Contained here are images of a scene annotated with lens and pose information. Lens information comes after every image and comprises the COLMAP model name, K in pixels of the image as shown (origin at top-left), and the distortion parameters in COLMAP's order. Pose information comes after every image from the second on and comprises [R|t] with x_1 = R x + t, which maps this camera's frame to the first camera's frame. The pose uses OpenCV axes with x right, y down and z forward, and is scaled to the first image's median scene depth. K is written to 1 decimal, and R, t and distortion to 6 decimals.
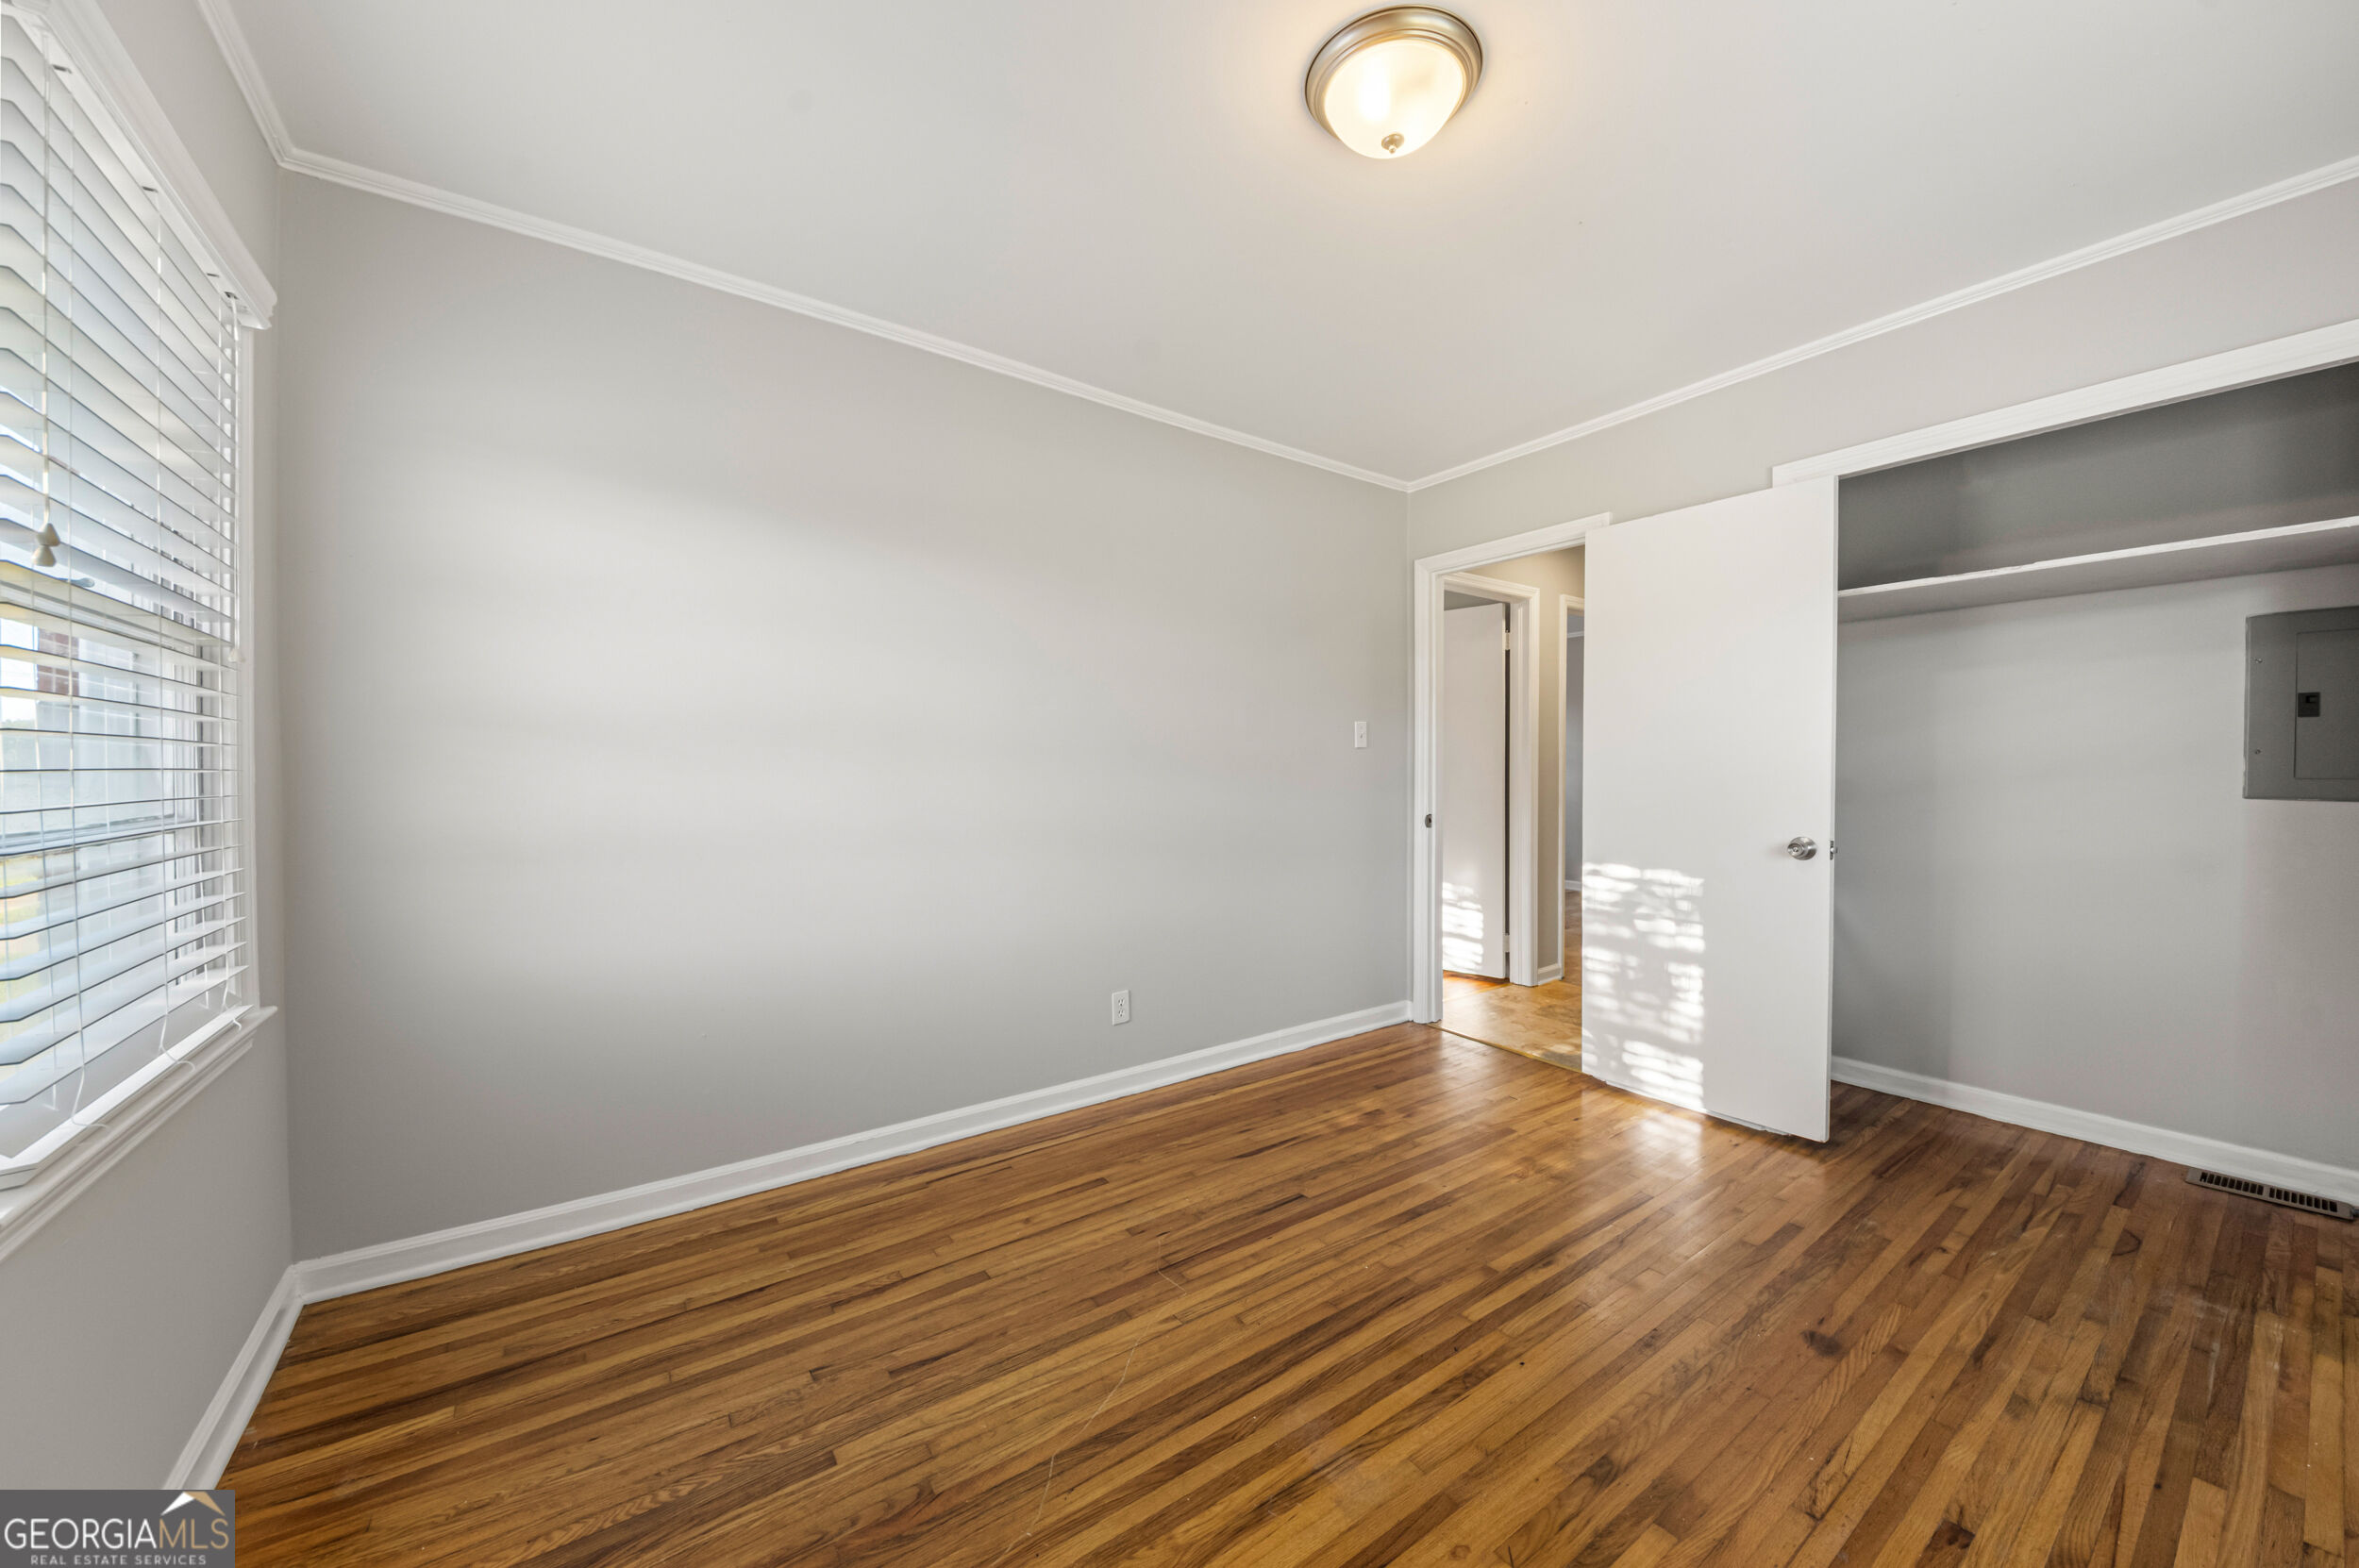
lens RADIAL K [[877.6, 0, 1201.9], [0, 877.6, 772.4], [0, 0, 1]] dist [0.000230, -0.007022]
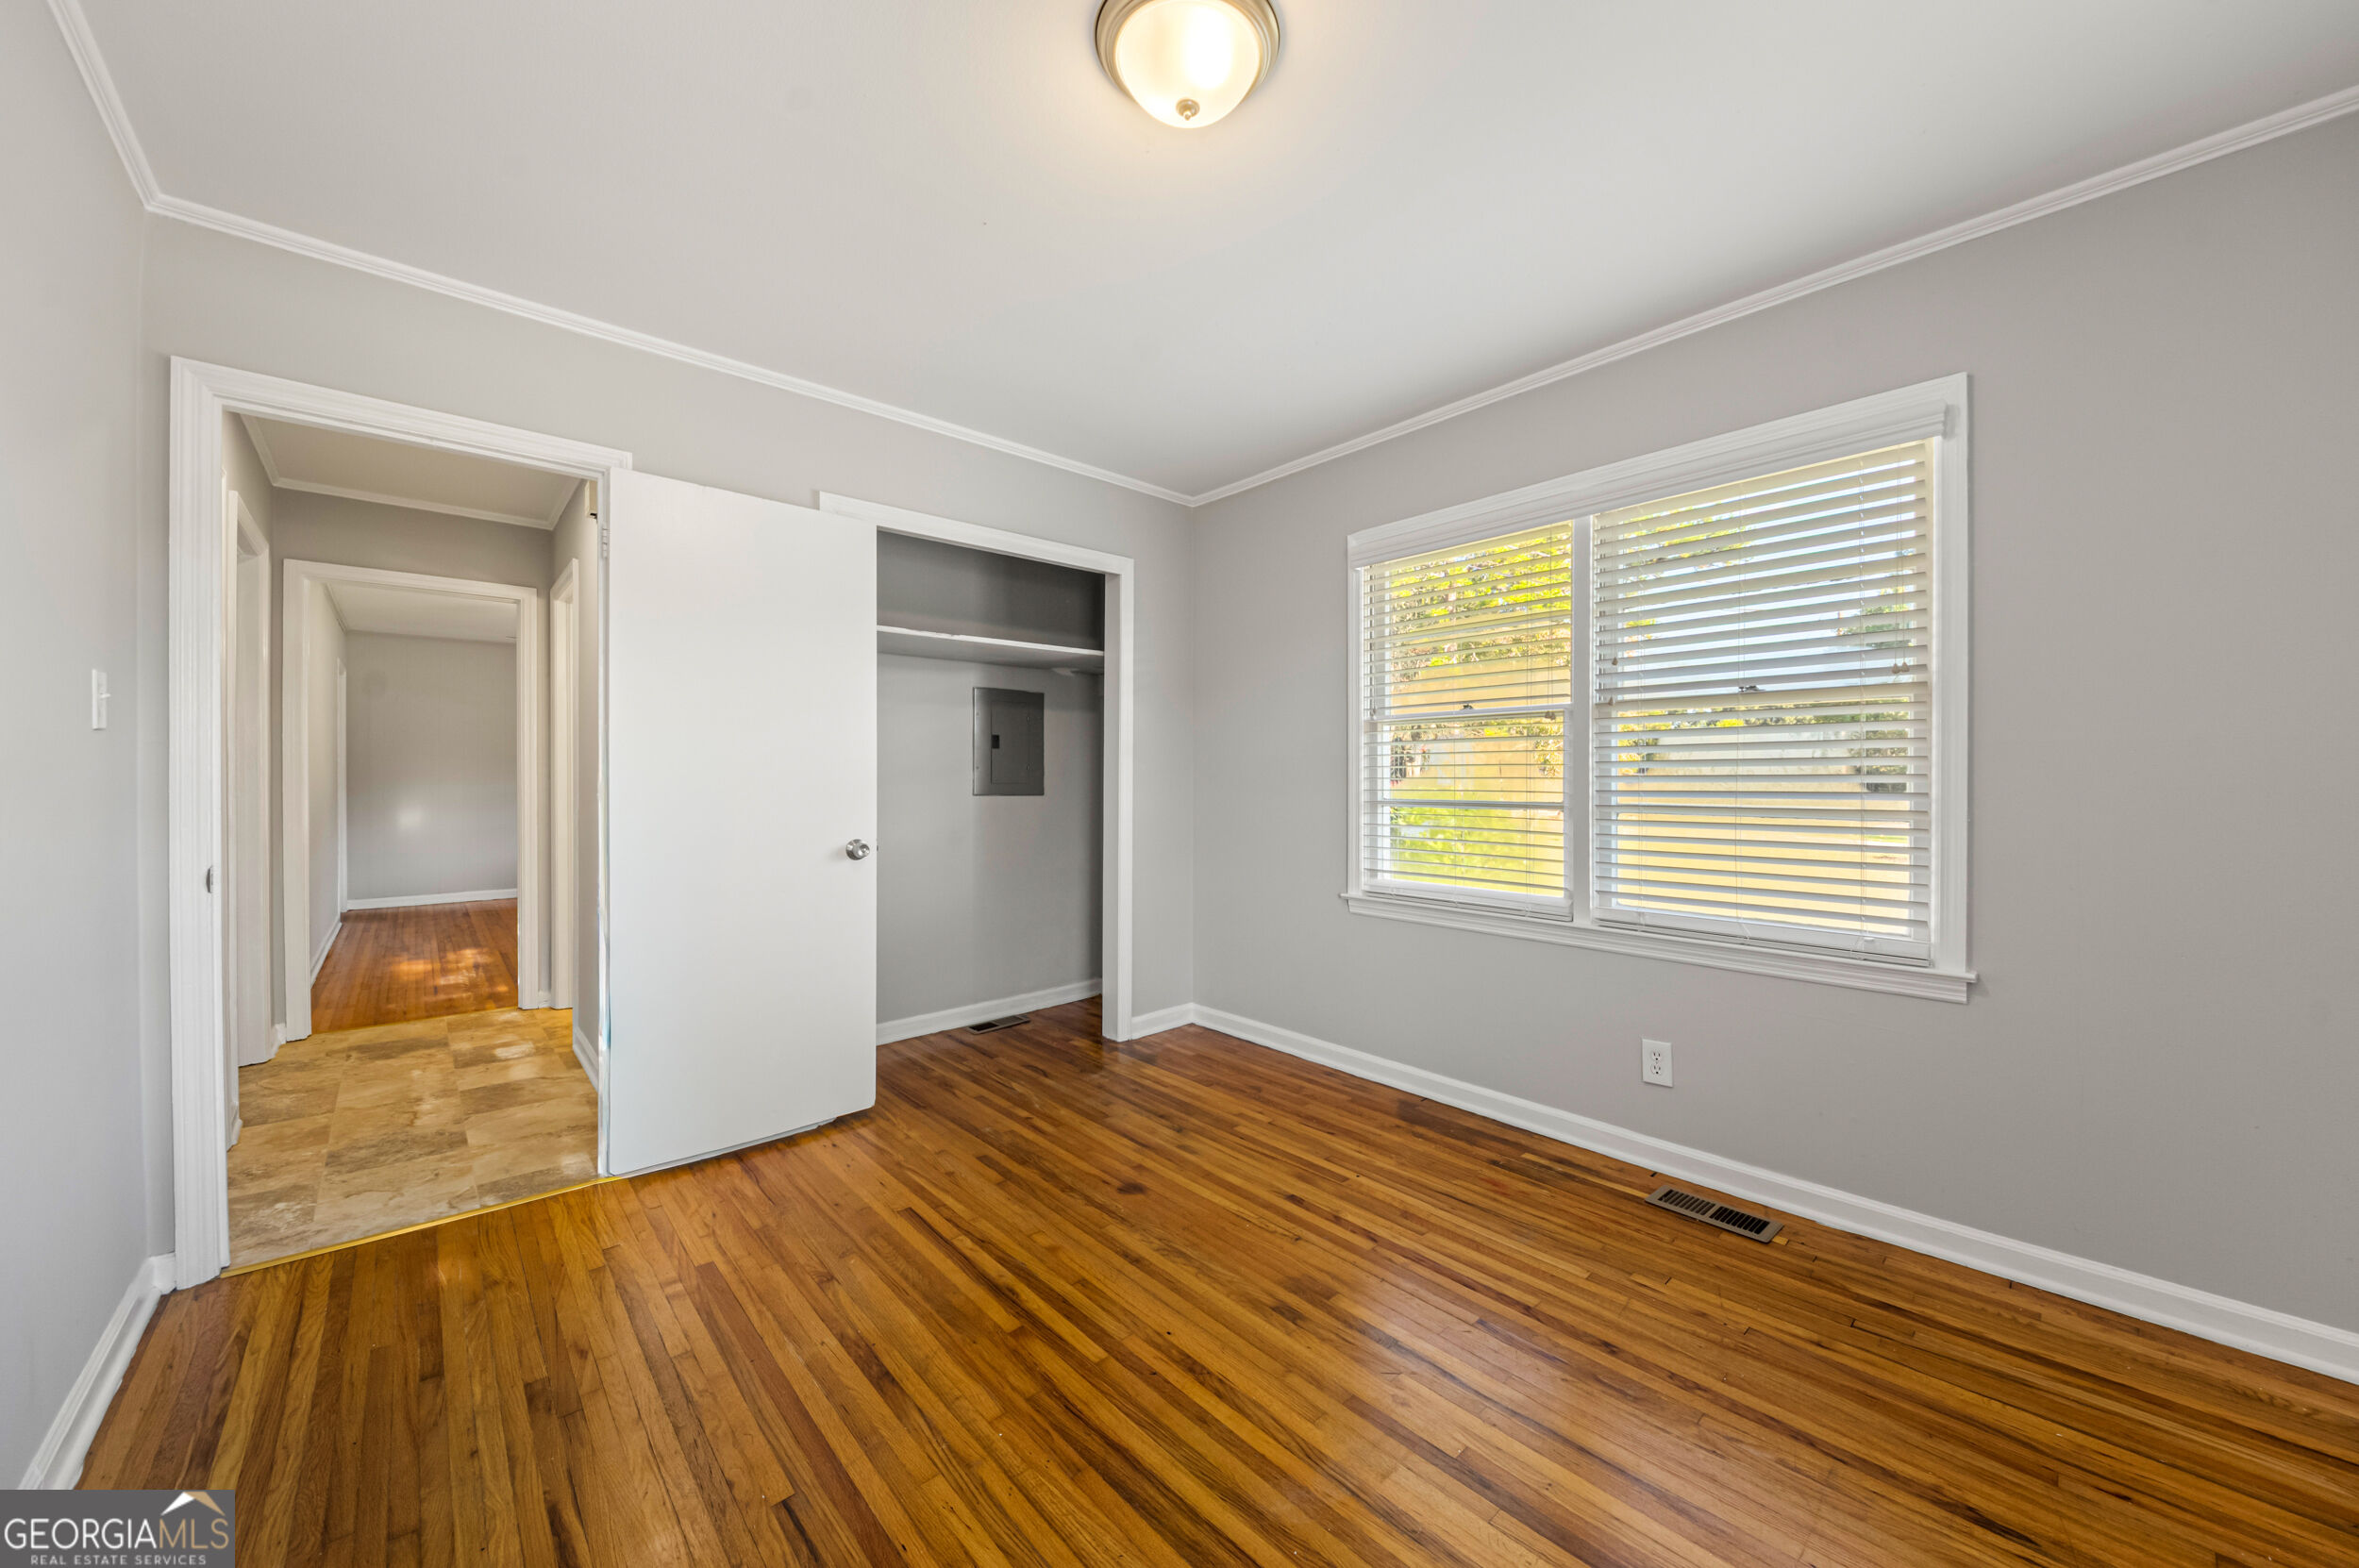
lens RADIAL K [[854.8, 0, 1198.0], [0, 854.8, 770.6], [0, 0, 1]] dist [0.012646, -0.012284]
pose [[-0.132750, 0.007654, 0.991120, -0.580012], [0.005411, 0.999961, -0.006998, -0.003224], [-0.991135, 0.004434, -0.132786, 0.936253]]
